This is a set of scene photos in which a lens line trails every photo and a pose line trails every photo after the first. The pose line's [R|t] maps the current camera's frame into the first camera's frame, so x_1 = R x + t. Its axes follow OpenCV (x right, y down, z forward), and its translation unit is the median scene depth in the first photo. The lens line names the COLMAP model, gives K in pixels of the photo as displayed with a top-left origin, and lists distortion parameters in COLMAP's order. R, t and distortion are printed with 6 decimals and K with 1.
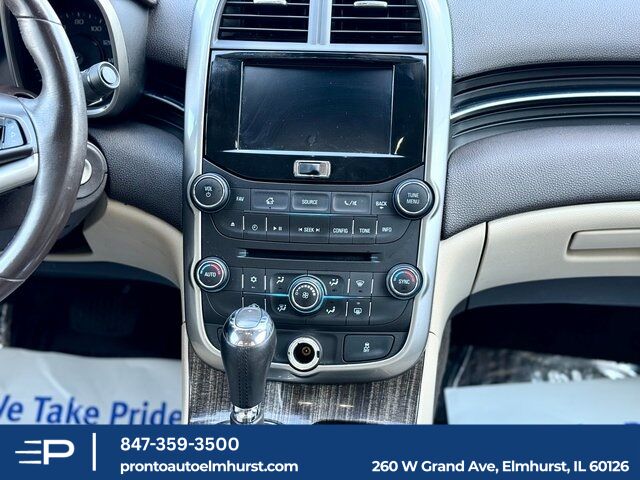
lens RADIAL K [[892.0, 0, 319.2], [0, 892.0, 251.3], [0, 0, 1]] dist [0.110244, 0.000000]
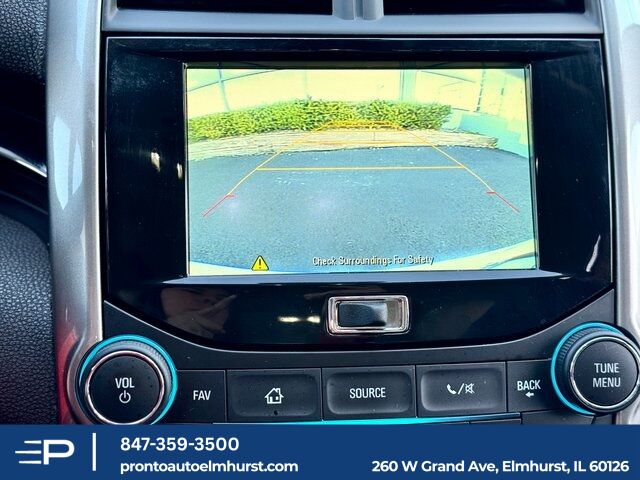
lens RADIAL K [[892.0, 0, 319.8], [0, 892.0, 239.3], [0, 0, 1]] dist [0.110244, 0.000000]
pose [[0.986191, -0.056644, 0.155624, -0.095251], [0.045271, 0.996104, 0.075684, -0.161115], [-0.159305, -0.067594, 0.984913, 0.579671]]
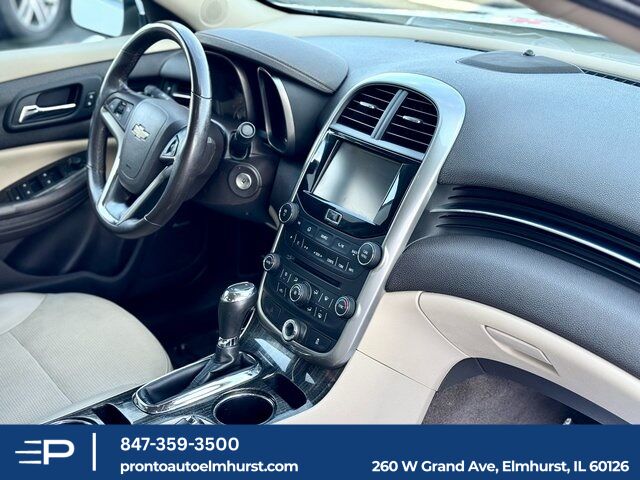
lens RADIAL K [[892.0, 0, 321.6], [0, 892.0, 238.7], [0, 0, 1]] dist [0.110244, 0.000000]
pose [[0.636249, 0.284662, -0.717046, 1.051757], [-0.311422, 0.945114, 0.098873, -0.197337], [0.705835, 0.160396, 0.689978, -0.035137]]
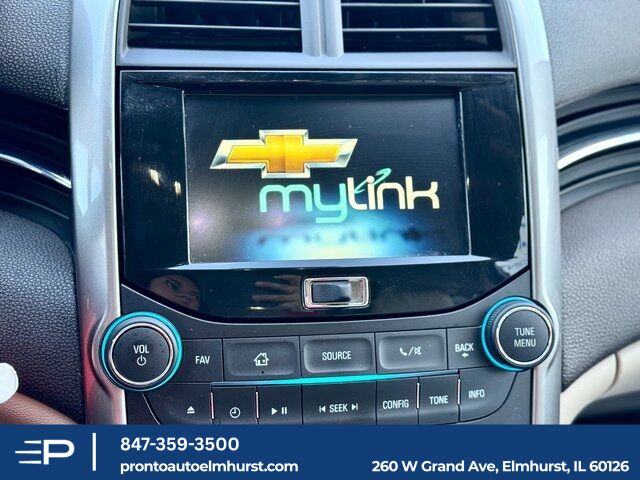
lens RADIAL K [[892.0, 0, 315.2], [0, 892.0, 243.0], [0, 0, 1]] dist [0.110244, 0.000000]
pose [[0.972936, -0.064992, 0.221747, -0.135551], [0.055638, 0.997288, 0.048179, -0.147353], [-0.224277, -0.034537, 0.973913, 0.482312]]
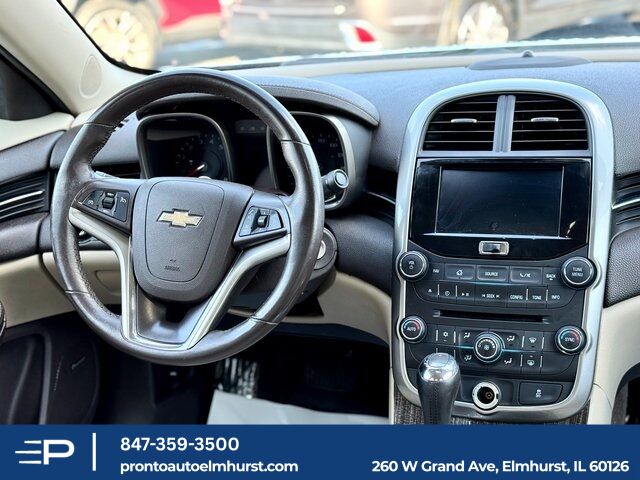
lens RADIAL K [[892.0, 0, 314.2], [0, 892.0, 246.0], [0, 0, 1]] dist [0.110244, 0.000000]
pose [[0.967072, 0.004269, -0.254467, 0.068466], [-0.034732, 0.992719, -0.115341, 0.059706], [0.252122, 0.120382, 0.960178, -0.281001]]
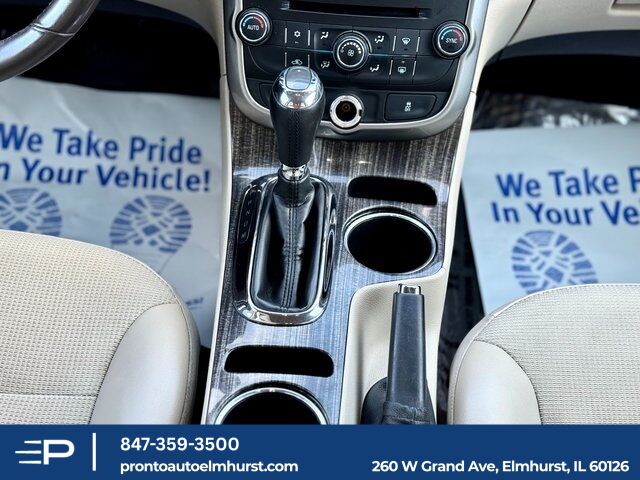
lens RADIAL K [[892.0, 0, 321.7], [0, 892.0, 246.4], [0, 0, 1]] dist [0.110244, 0.000000]
pose [[0.999126, 0.018468, 0.037509, -0.078551], [-0.029152, 0.950810, 0.308400, -0.050631], [-0.029969, -0.309224, 0.950517, -0.005489]]
